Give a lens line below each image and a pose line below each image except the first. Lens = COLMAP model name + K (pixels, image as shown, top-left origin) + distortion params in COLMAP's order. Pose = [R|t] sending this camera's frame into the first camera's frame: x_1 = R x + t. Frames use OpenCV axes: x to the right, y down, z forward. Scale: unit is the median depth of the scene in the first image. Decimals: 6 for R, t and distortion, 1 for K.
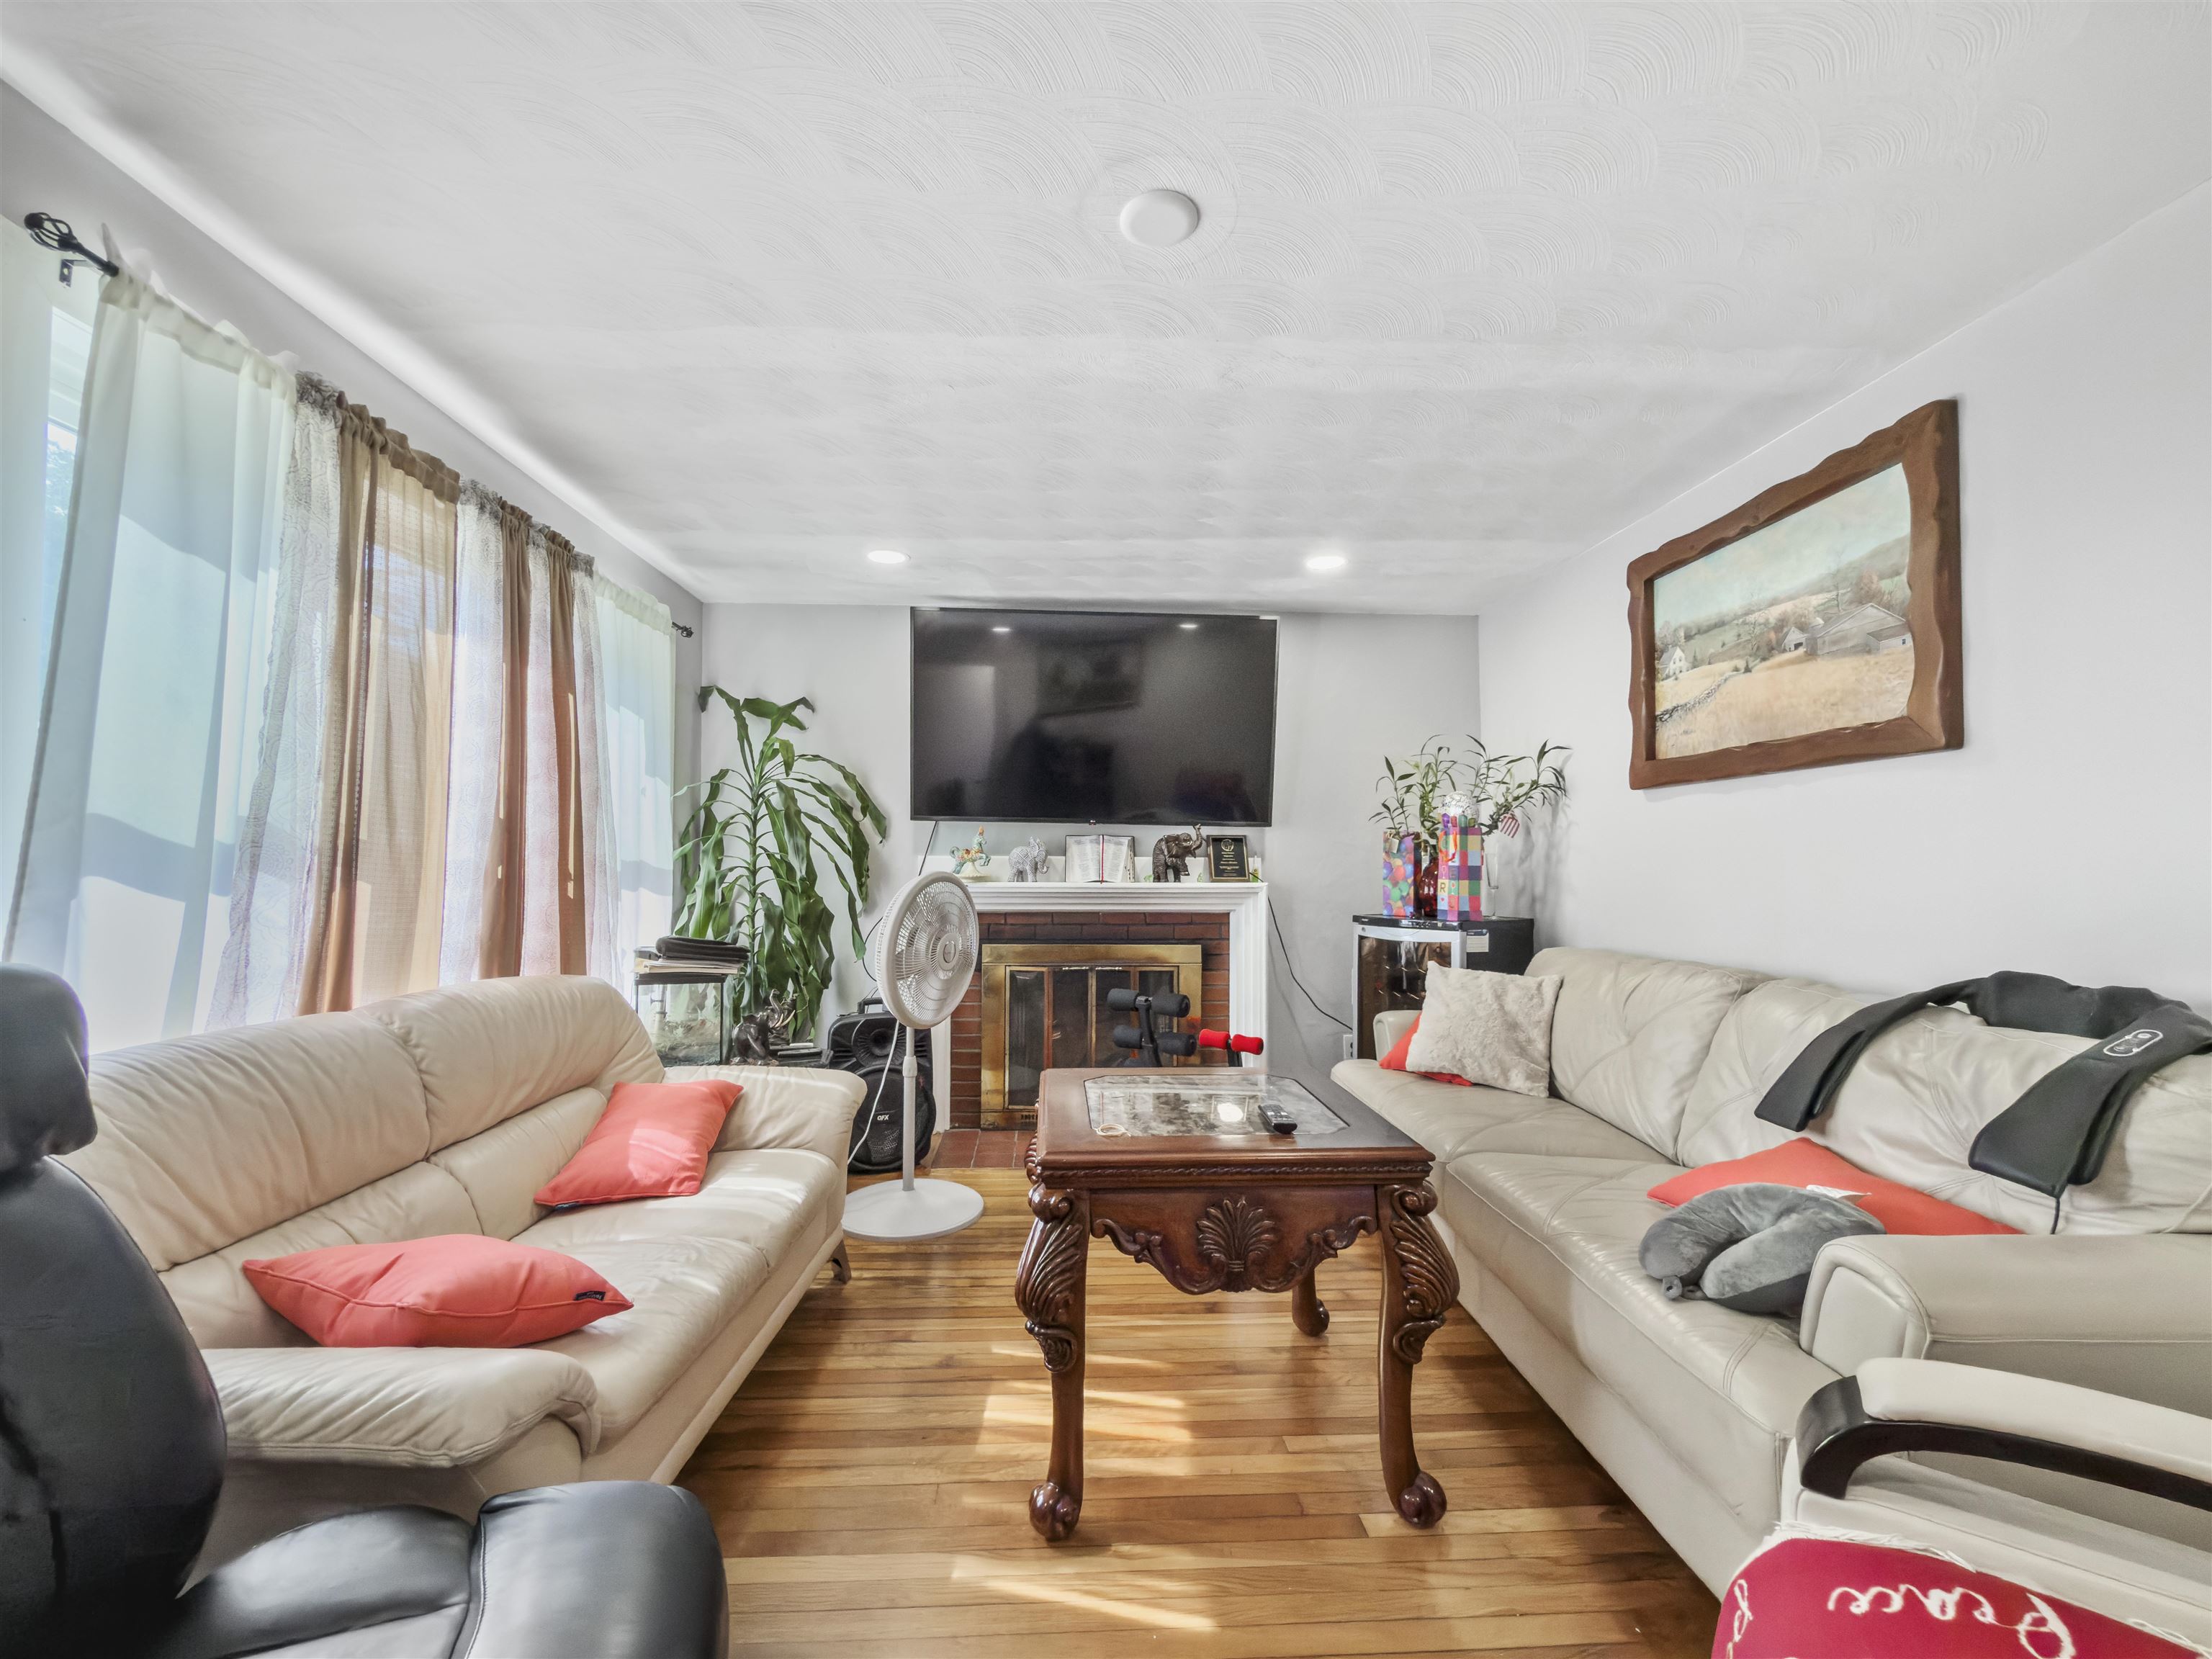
lens RADIAL K [[902.9, 0, 1110.2], [0, 902.9, 841.3], [0, 0, 1]] dist [-0.003622, 0.000453]
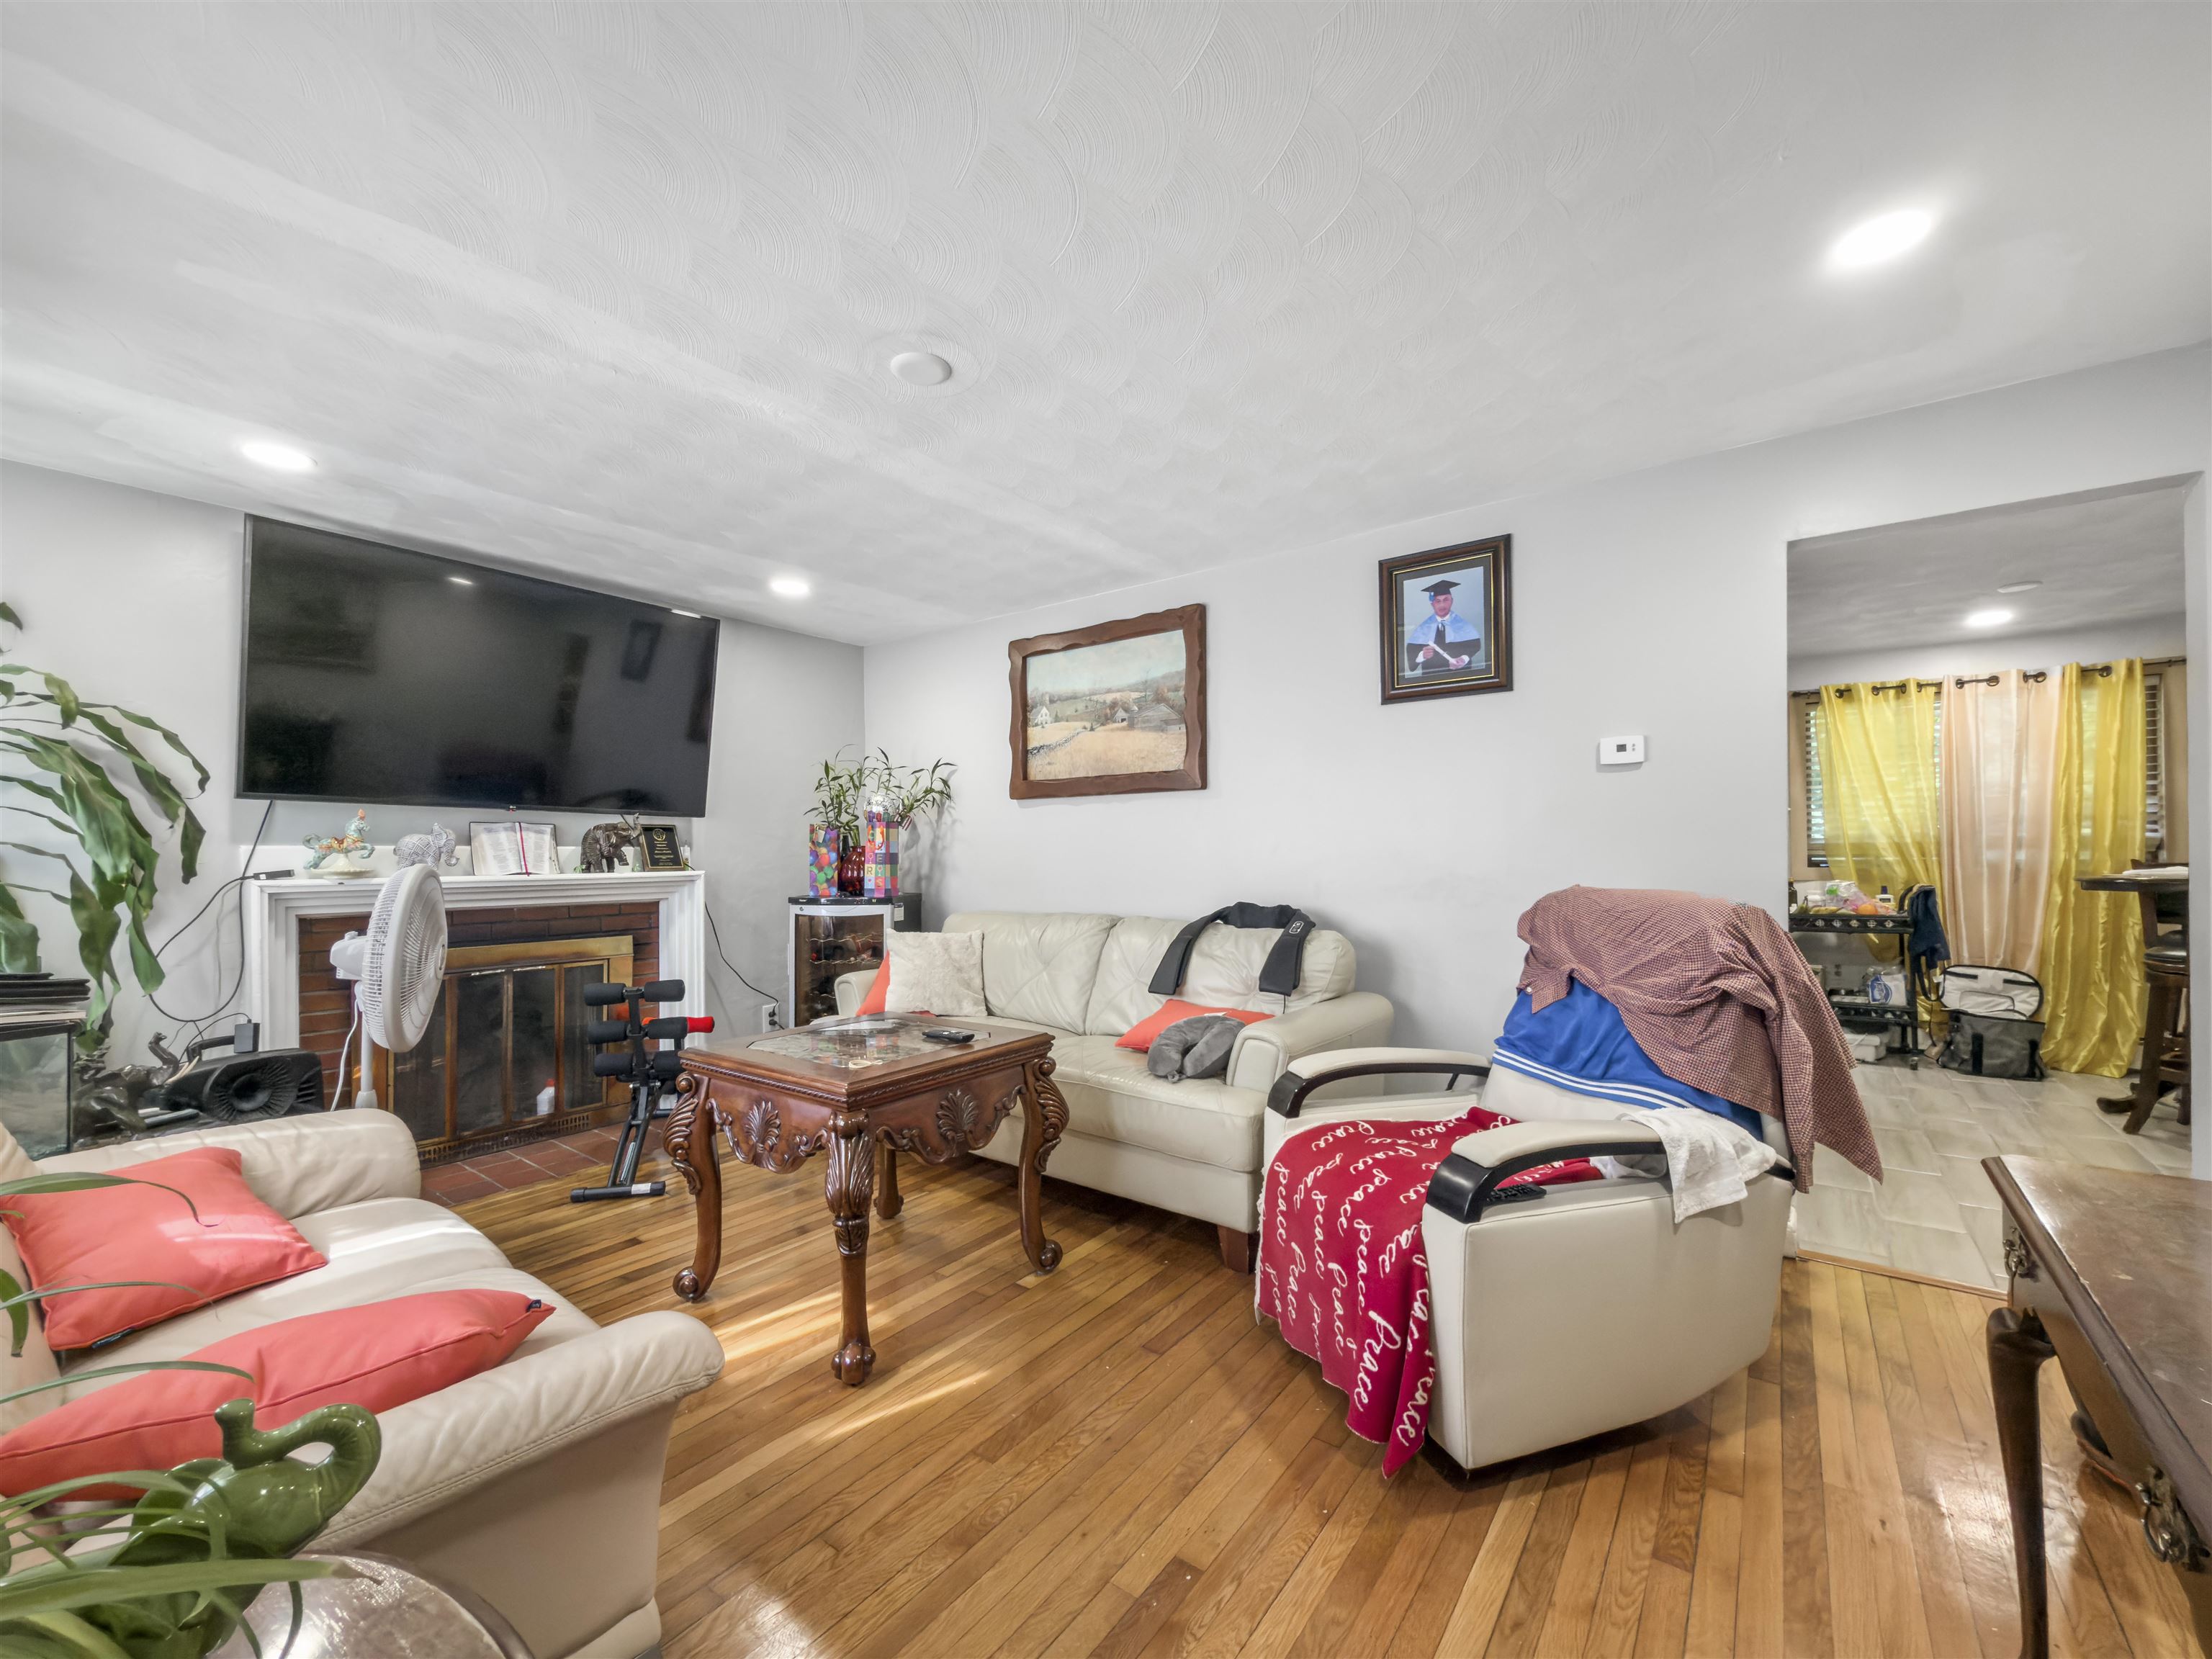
lens RADIAL K [[902.9, 0, 1102.6], [0, 902.9, 848.3], [0, 0, 1]] dist [-0.003622, 0.000453]
pose [[0.634556, -0.003891, 0.772867, -0.470659], [-0.012901, 0.999795, 0.015625, -0.003392], [-0.772770, -0.019886, 0.634375, -0.034350]]
